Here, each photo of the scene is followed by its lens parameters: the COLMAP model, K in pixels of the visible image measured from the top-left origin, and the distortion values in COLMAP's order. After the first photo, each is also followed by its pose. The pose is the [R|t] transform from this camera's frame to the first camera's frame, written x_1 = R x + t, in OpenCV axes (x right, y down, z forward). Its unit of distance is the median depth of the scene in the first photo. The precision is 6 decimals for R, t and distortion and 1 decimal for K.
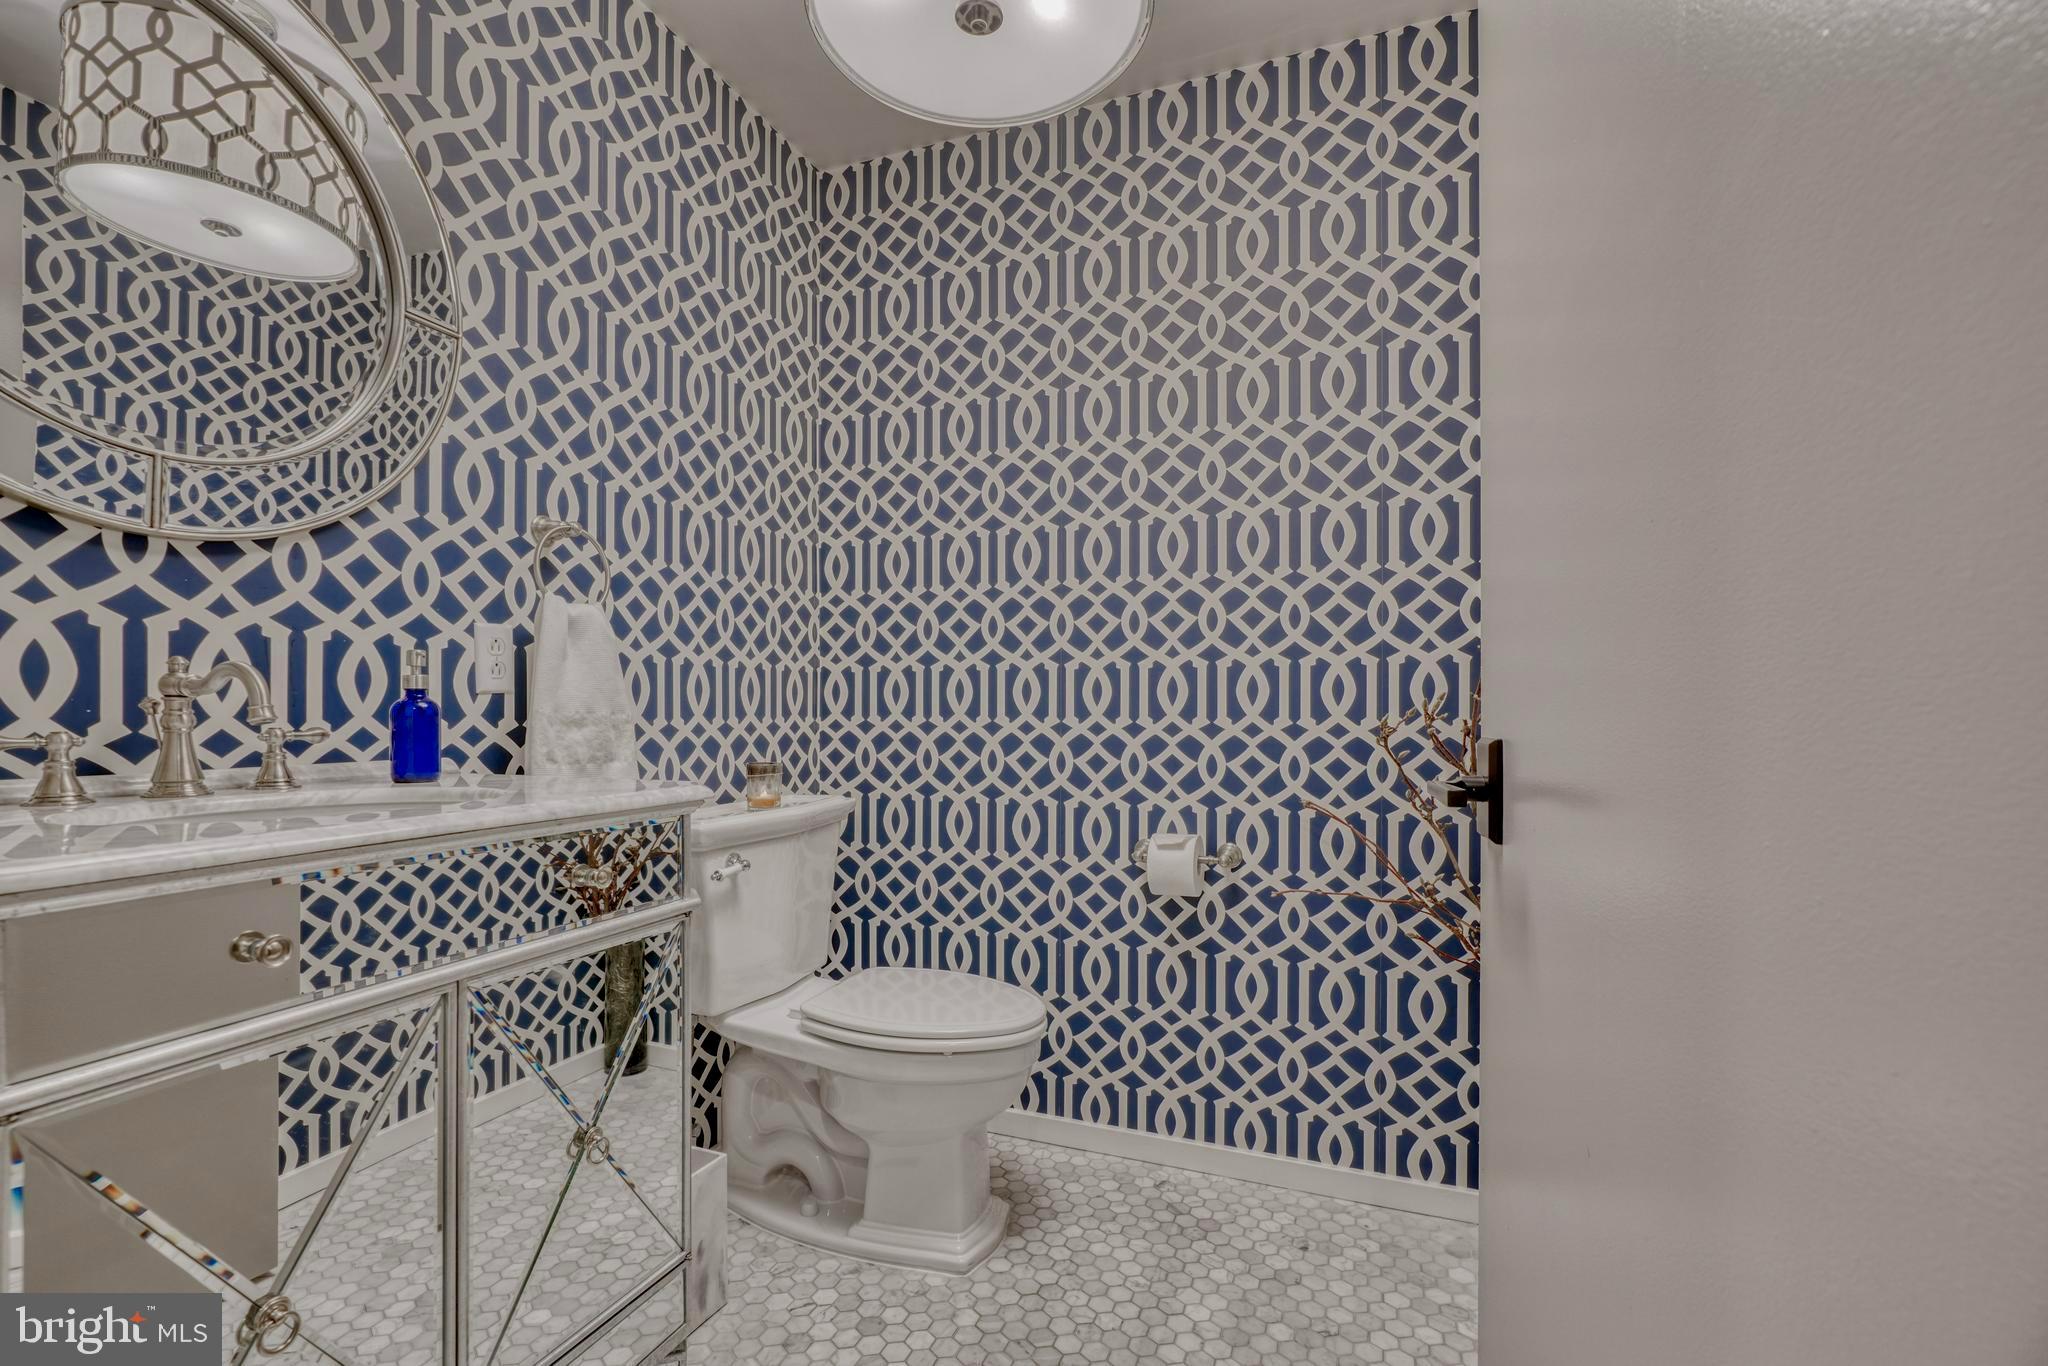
lens RADIAL K [[936.5, 0, 1023.7], [0, 936.5, 711.9], [0, 0, 1]] dist [-0.001411, 0.001177]
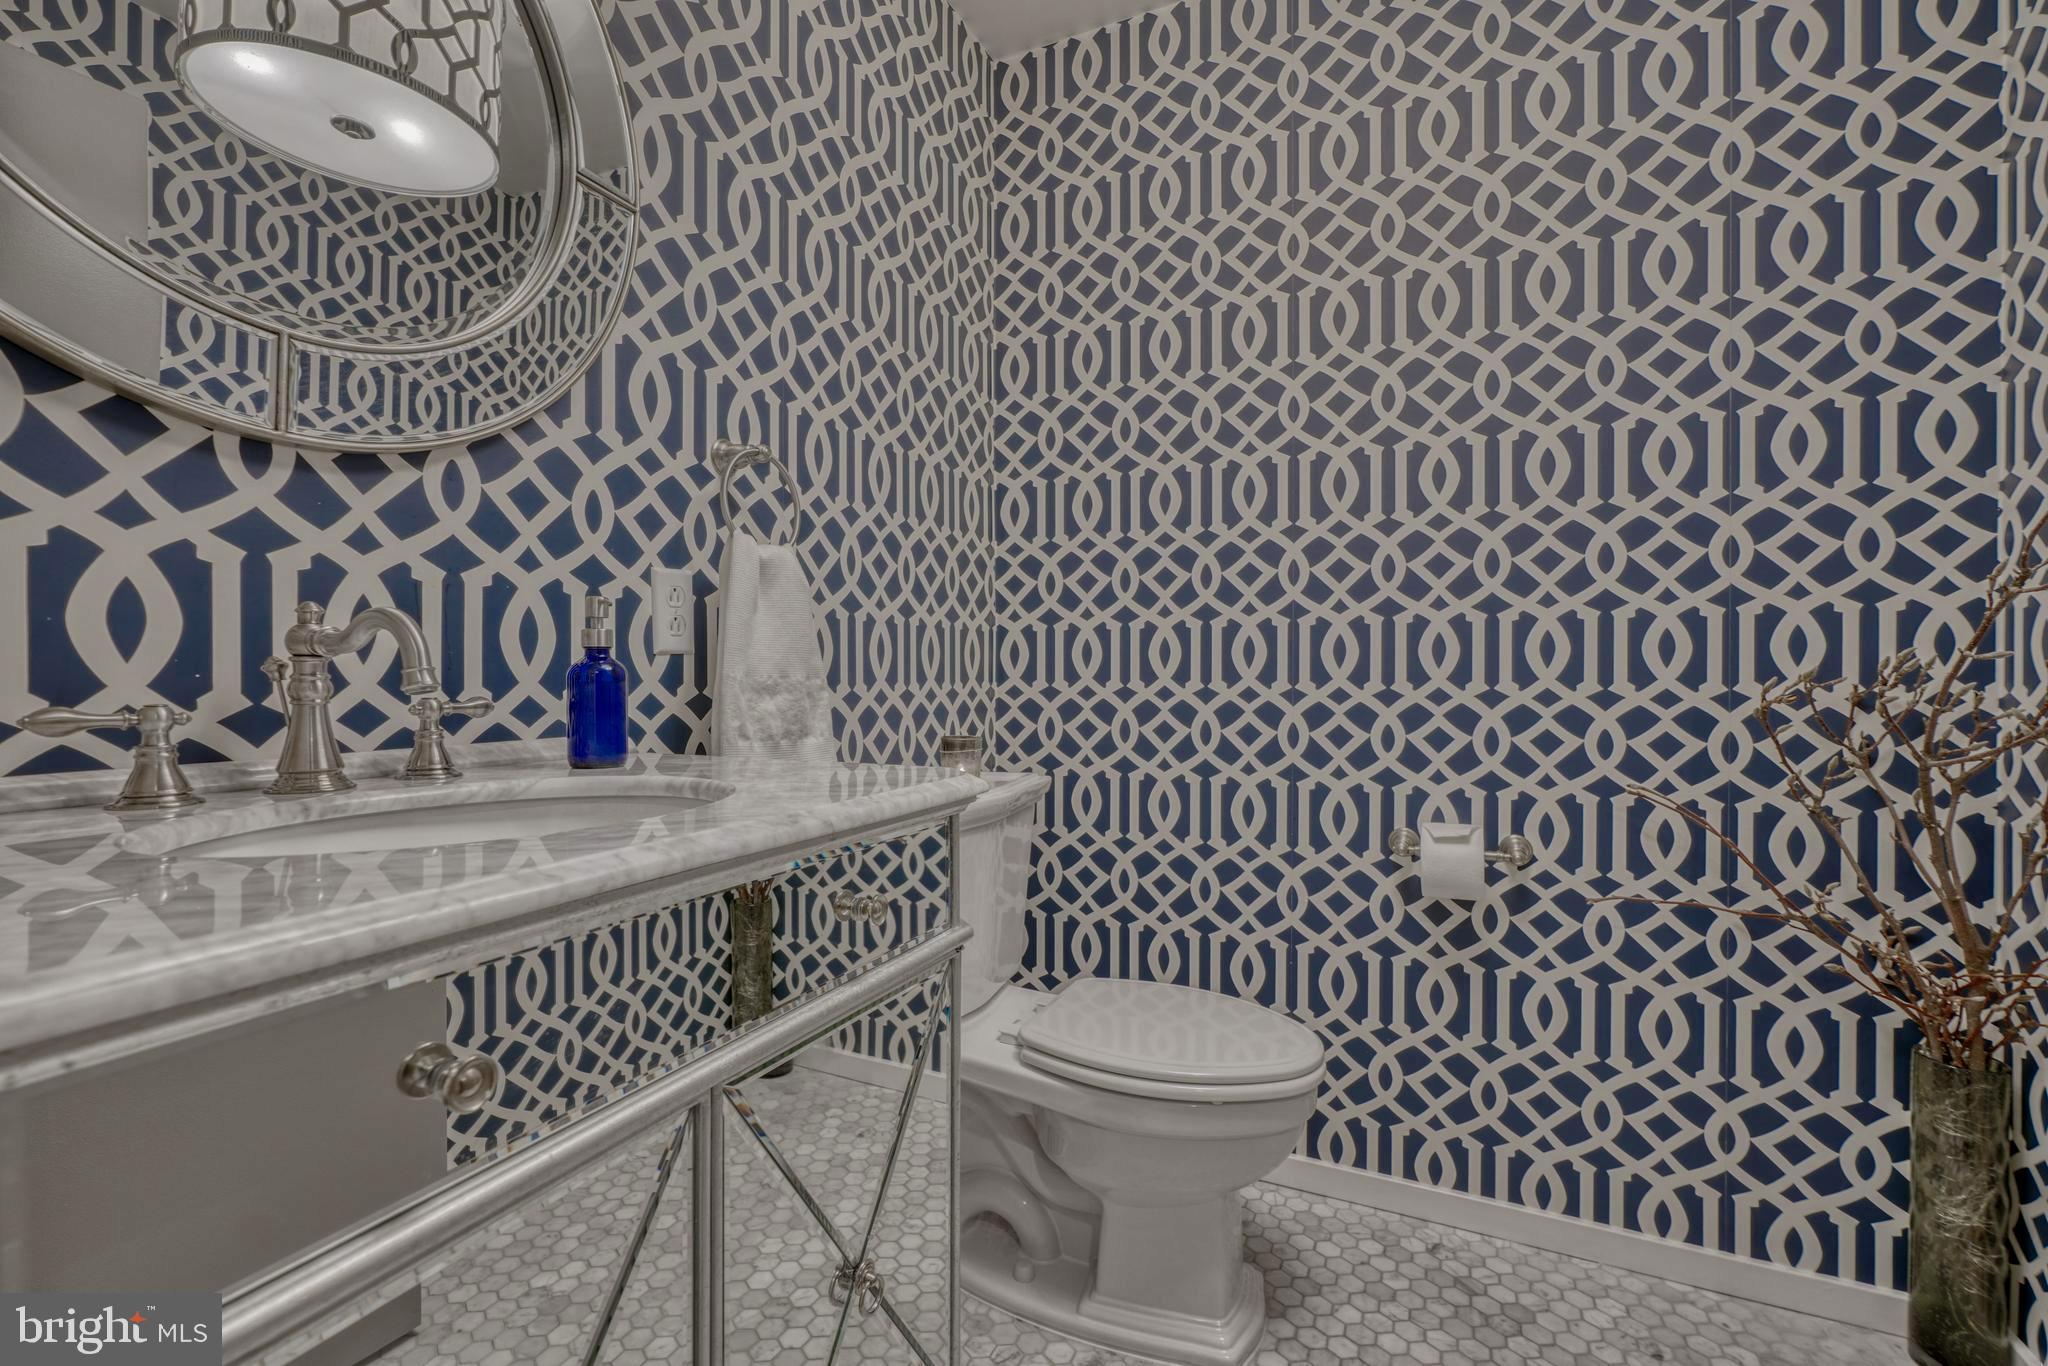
lens RADIAL K [[918.6, 0, 1025.1], [0, 918.6, 680.2], [0, 0, 1]] dist [-0.002711, 0.000938]
pose [[0.997490, -0.001471, -0.070787, -0.186806], [0.001733, 0.999992, 0.003642, 0.000588], [0.070781, -0.003755, 0.997485, 0.205018]]
